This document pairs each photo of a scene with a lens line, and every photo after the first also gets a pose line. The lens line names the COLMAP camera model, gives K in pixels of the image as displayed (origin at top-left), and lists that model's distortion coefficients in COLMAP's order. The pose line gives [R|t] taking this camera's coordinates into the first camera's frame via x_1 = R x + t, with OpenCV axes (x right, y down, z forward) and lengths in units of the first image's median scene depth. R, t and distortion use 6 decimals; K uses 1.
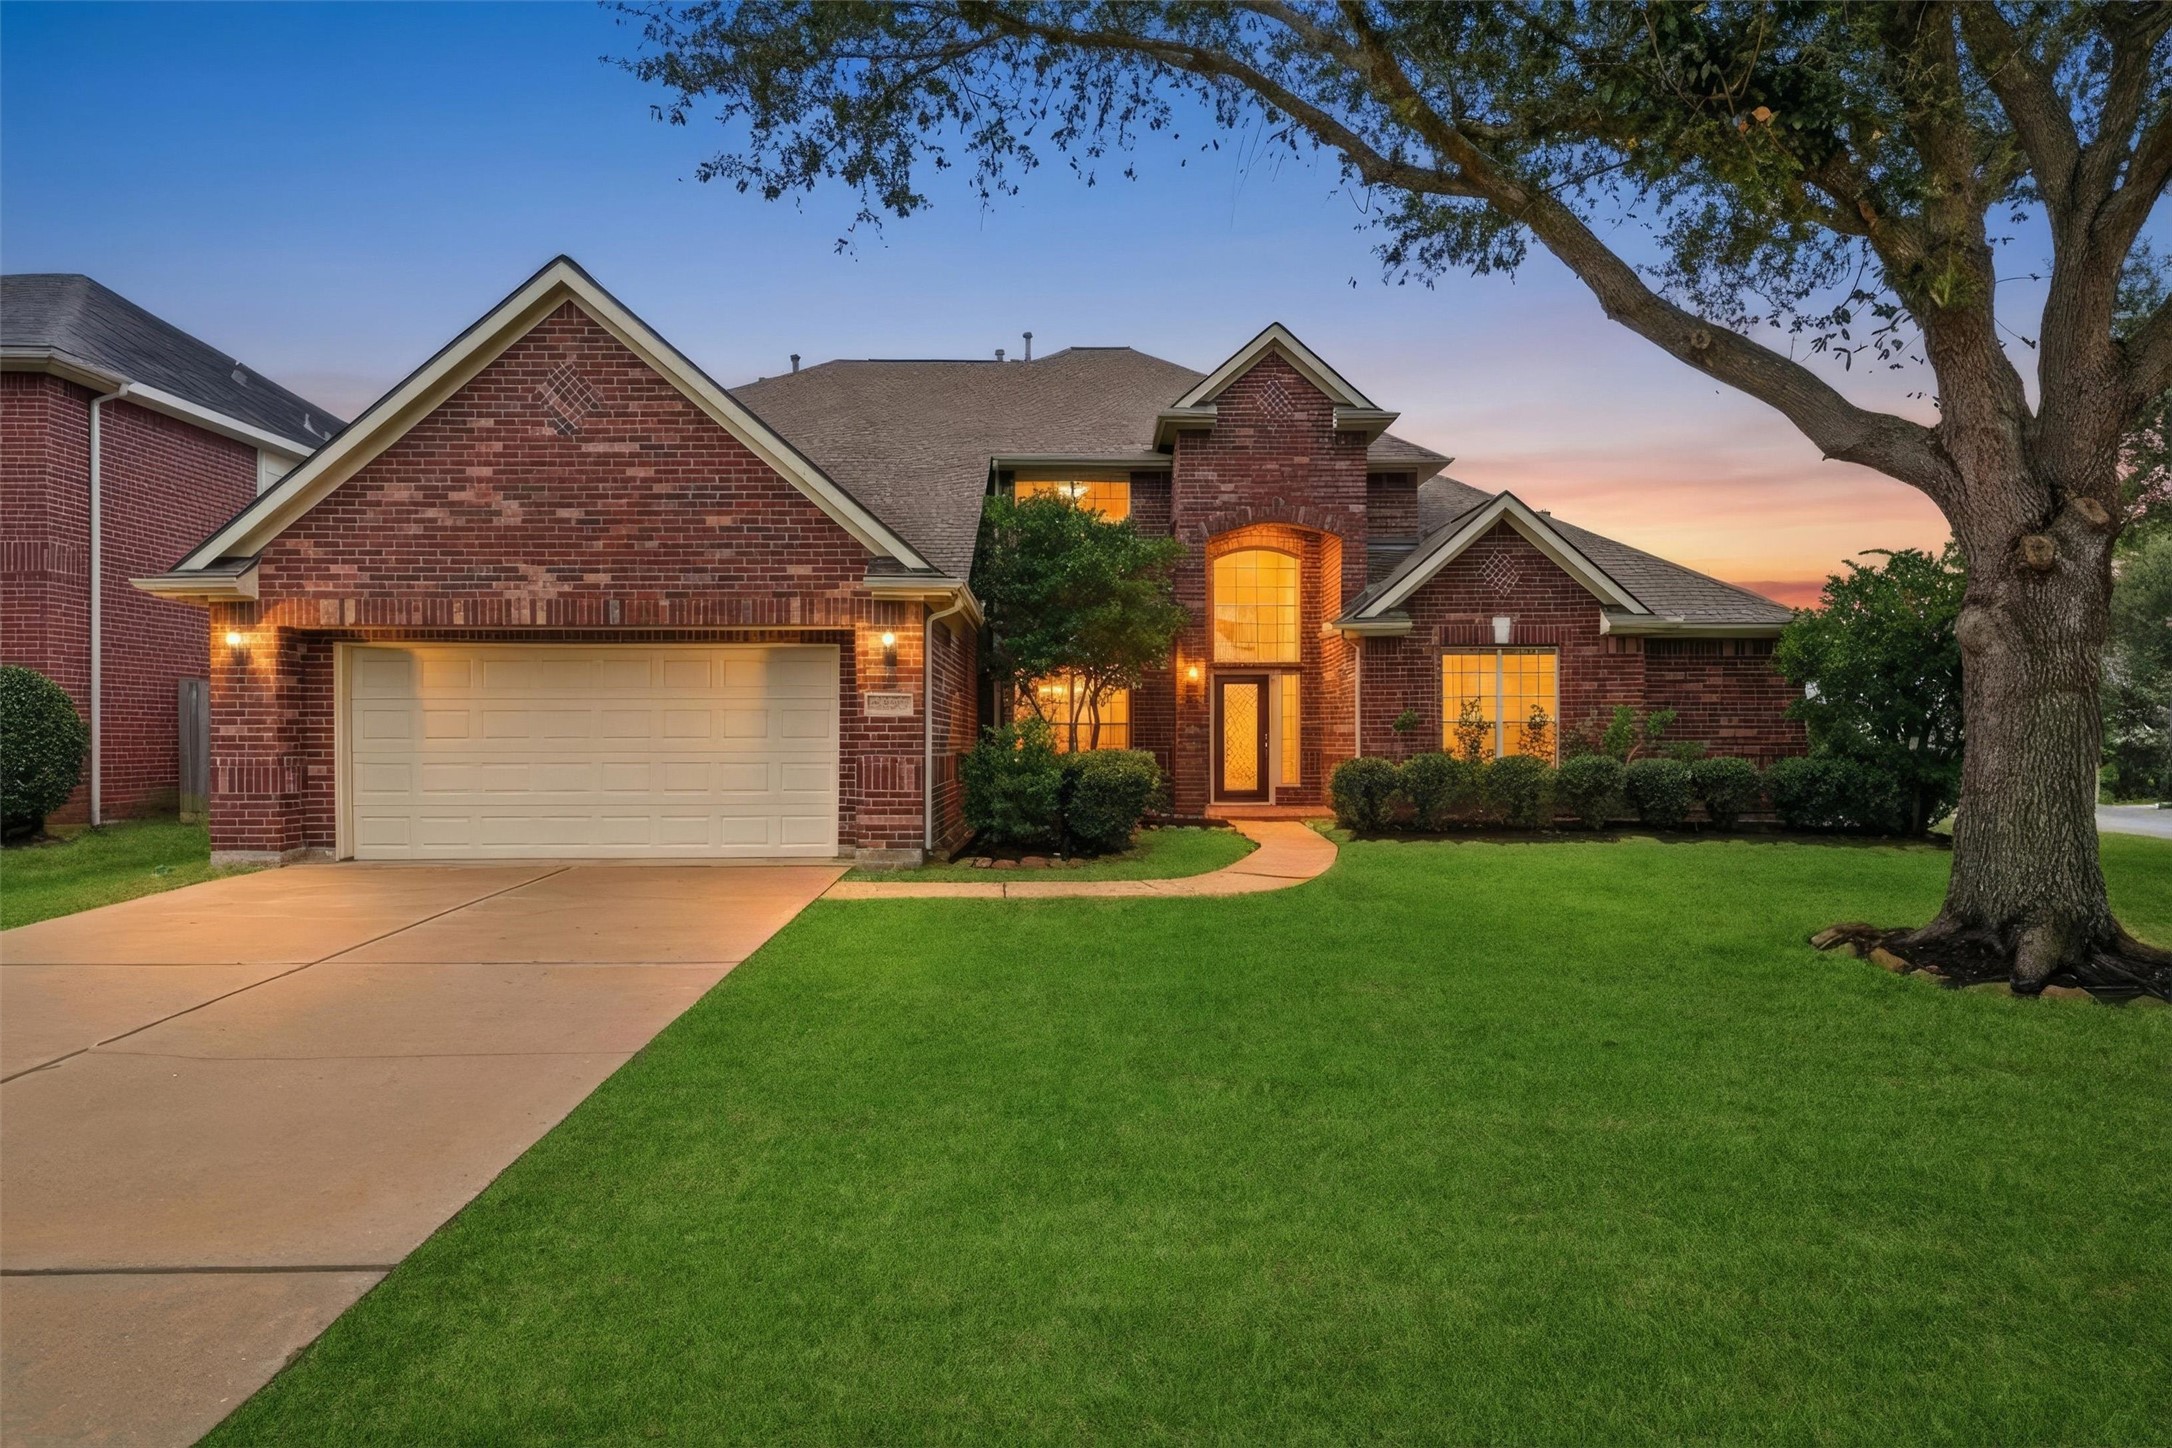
lens RADIAL K [[1000.4, 0, 1086.0], [0, 1000.4, 731.9], [0, 0, 1]] dist [-0.005548, -0.000194]
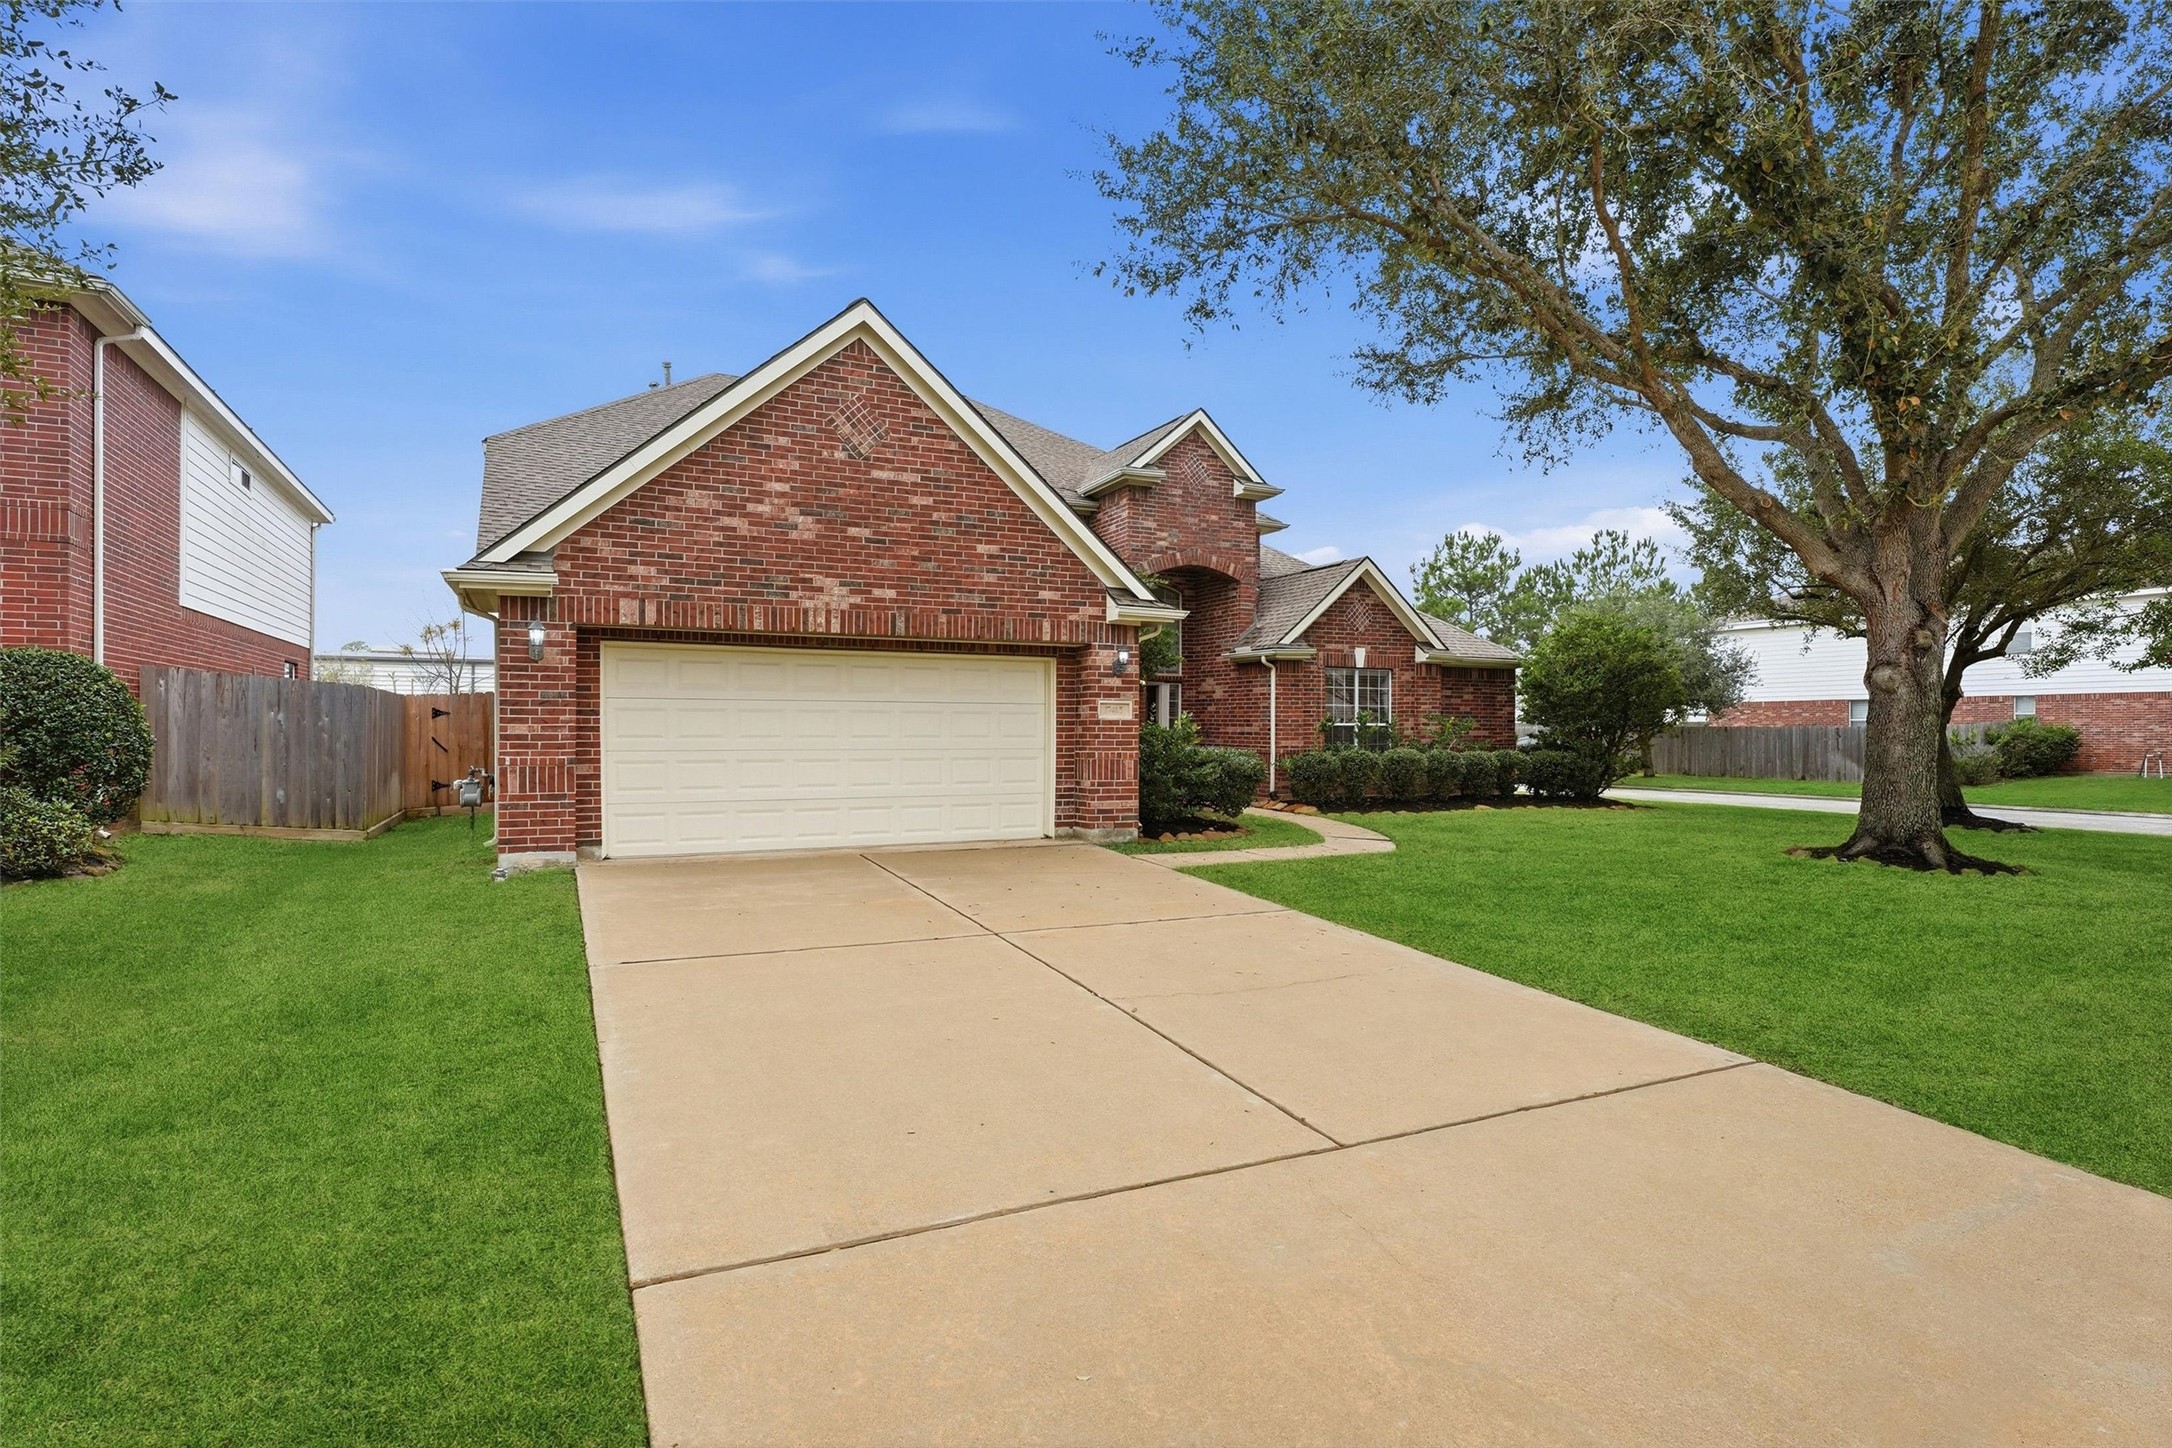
lens RADIAL K [[889.3, 0, 1067.3], [0, 889.3, 733.2], [0, 0, 1]] dist [-0.014244, 0.000059]
pose [[0.938817, 0.002588, 0.344407, -0.640295], [-0.003876, 0.999988, 0.003052, -0.001980], [-0.344395, -0.004200, 0.938815, 0.004482]]
